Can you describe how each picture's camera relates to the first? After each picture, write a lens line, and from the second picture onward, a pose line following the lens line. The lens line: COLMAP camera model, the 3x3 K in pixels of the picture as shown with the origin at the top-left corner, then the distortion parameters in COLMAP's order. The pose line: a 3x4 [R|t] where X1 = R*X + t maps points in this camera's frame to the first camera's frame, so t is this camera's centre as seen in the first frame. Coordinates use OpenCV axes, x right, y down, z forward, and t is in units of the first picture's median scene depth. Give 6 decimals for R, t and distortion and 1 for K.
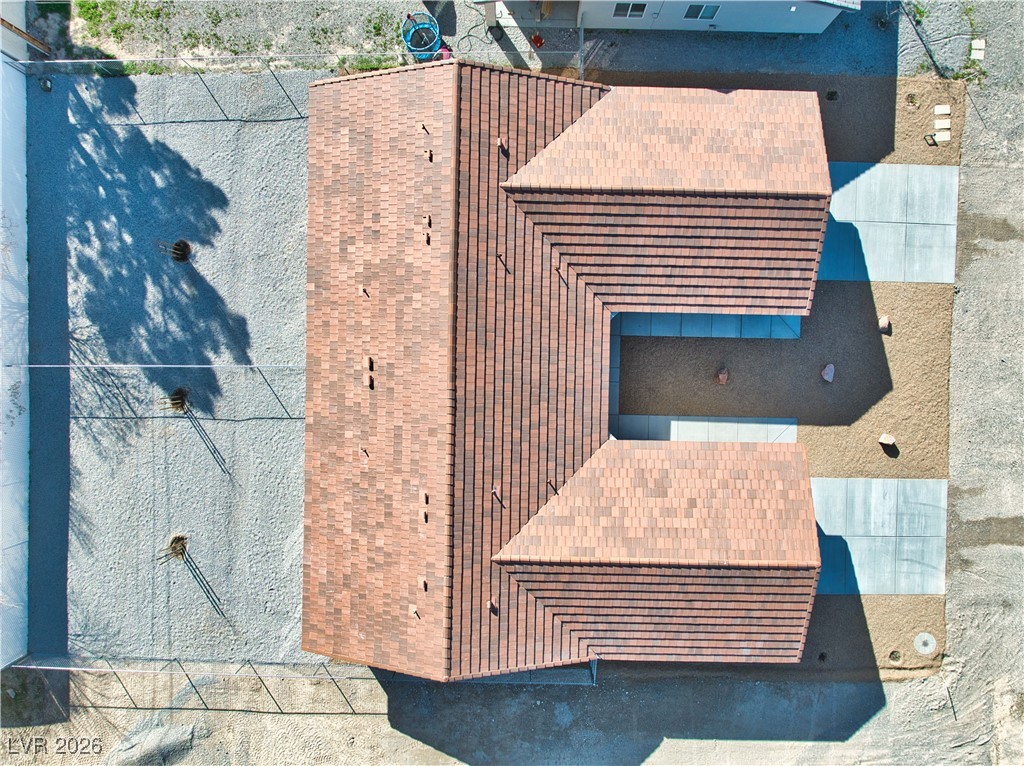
lens RADIAL K [[760.3, 0, 513.8], [0, 760.3, 389.4], [0, 0, 1]] dist [-0.025281, -0.013612]
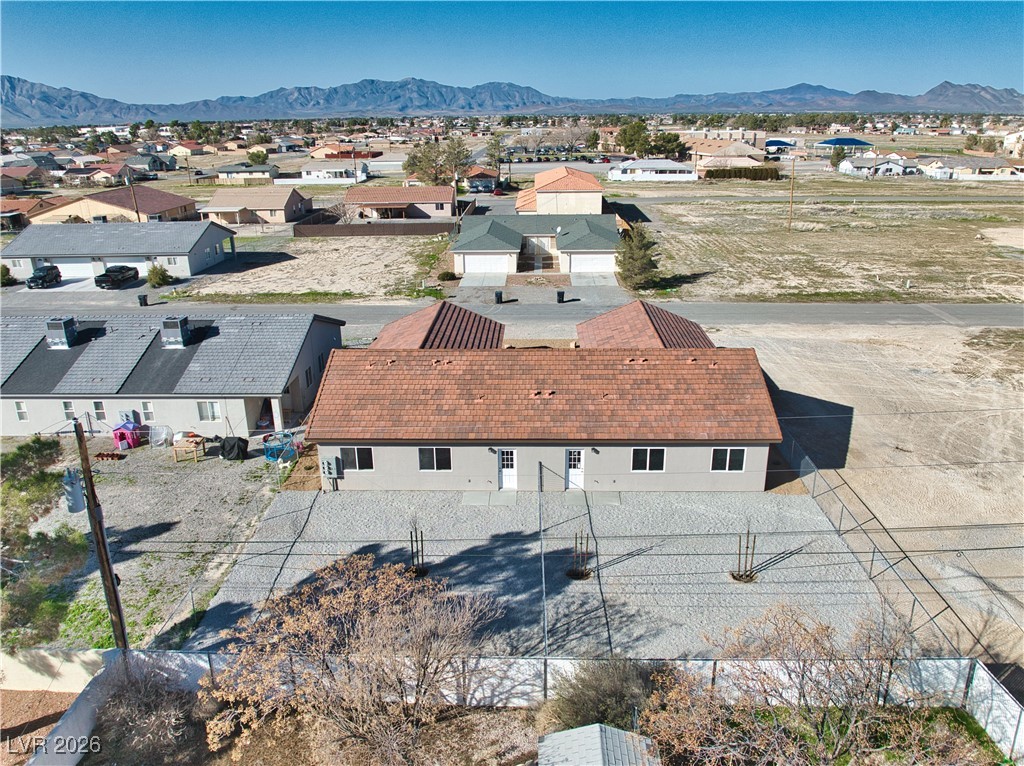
lens RADIAL K [[760.3, 0, 513.8], [0, 760.3, 389.4], [0, 0, 1]] dist [-0.025281, -0.013612]
pose [[0.008899, -0.336403, 0.941676, -1.242389], [0.999305, -0.031087, -0.020549, -0.039495], [0.036186, 0.941205, 0.335893, 0.475355]]
